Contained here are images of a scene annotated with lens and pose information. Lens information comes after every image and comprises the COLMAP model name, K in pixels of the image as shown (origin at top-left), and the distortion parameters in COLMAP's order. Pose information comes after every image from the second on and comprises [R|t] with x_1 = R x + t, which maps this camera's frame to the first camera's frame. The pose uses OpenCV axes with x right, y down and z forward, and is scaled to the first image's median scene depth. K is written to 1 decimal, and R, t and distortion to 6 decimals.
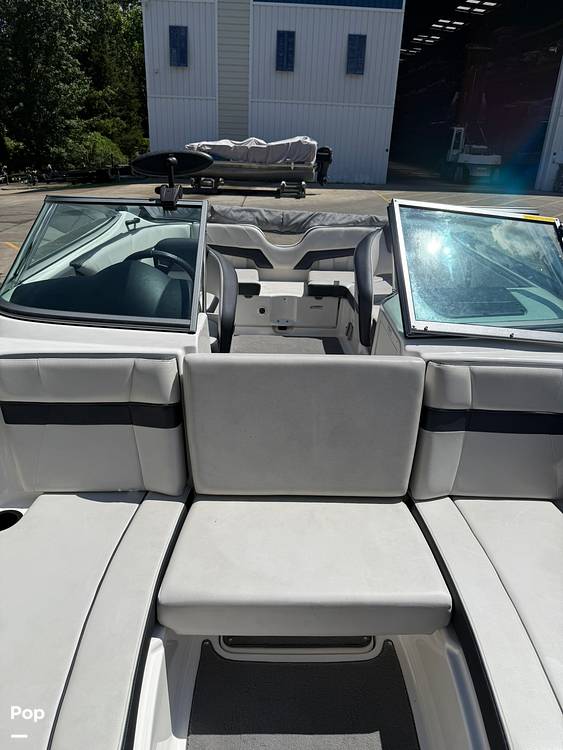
lens RADIAL K [[529.5, 0, 283.8], [0, 529.5, 368.2], [0, 0, 1]] dist [0.042557, -0.066471]
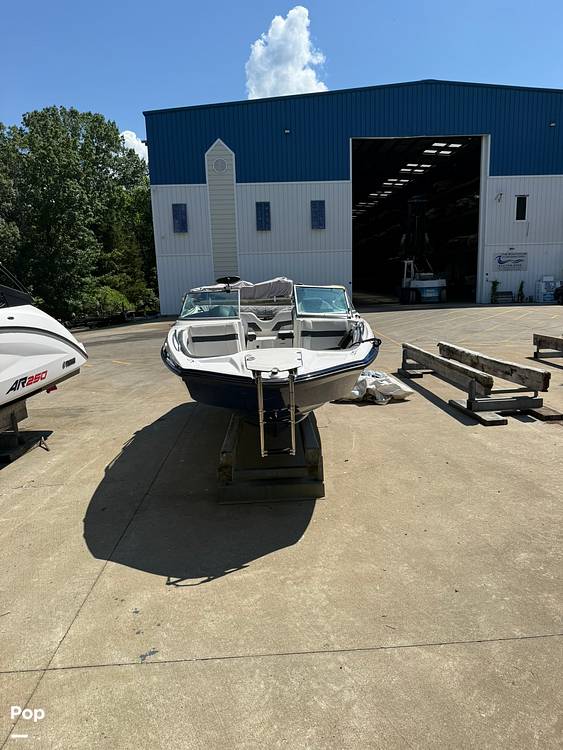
lens RADIAL K [[529.5, 0, 285.8], [0, 529.5, 370.1], [0, 0, 1]] dist [0.042557, -0.066471]
pose [[0.997010, -0.074417, 0.020808, 0.003003], [0.077230, 0.968438, -0.236989, 0.073736], [-0.002515, 0.237887, 0.971290, -0.158812]]
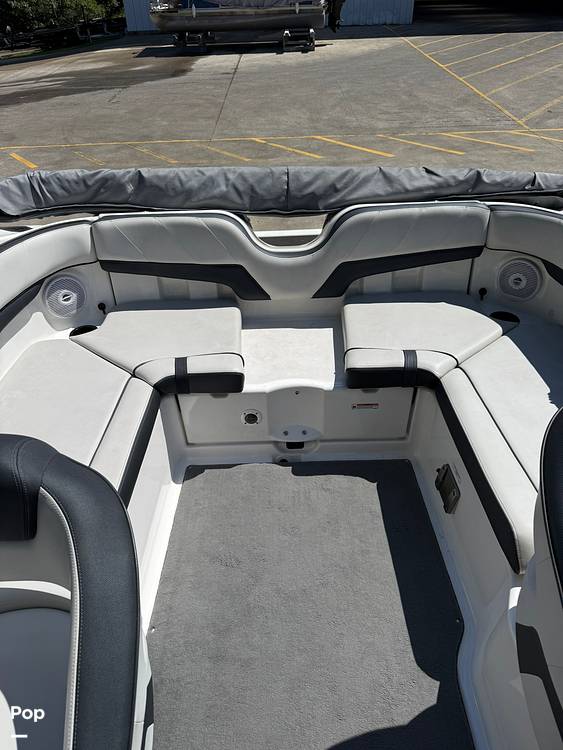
lens RADIAL K [[529.5, 0, 277.8], [0, 529.5, 375.2], [0, 0, 1]] dist [0.042557, -0.066471]
pose [[0.998173, -0.040749, -0.044610, 0.000857], [0.050498, 0.968041, 0.245657, -0.037647], [0.033174, -0.247461, 0.968330, 0.078516]]
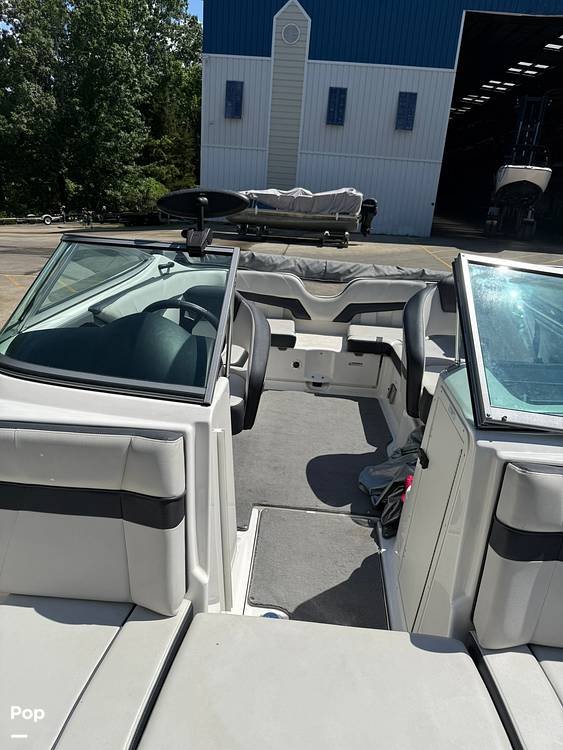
lens RADIAL K [[529.5, 0, 274.4], [0, 529.5, 370.9], [0, 0, 1]] dist [0.042557, -0.066471]
pose [[0.994749, 0.060653, -0.082432, -0.000343], [-0.066859, 0.994959, -0.074739, -0.003628], [0.077484, 0.079858, 0.993790, 0.010955]]
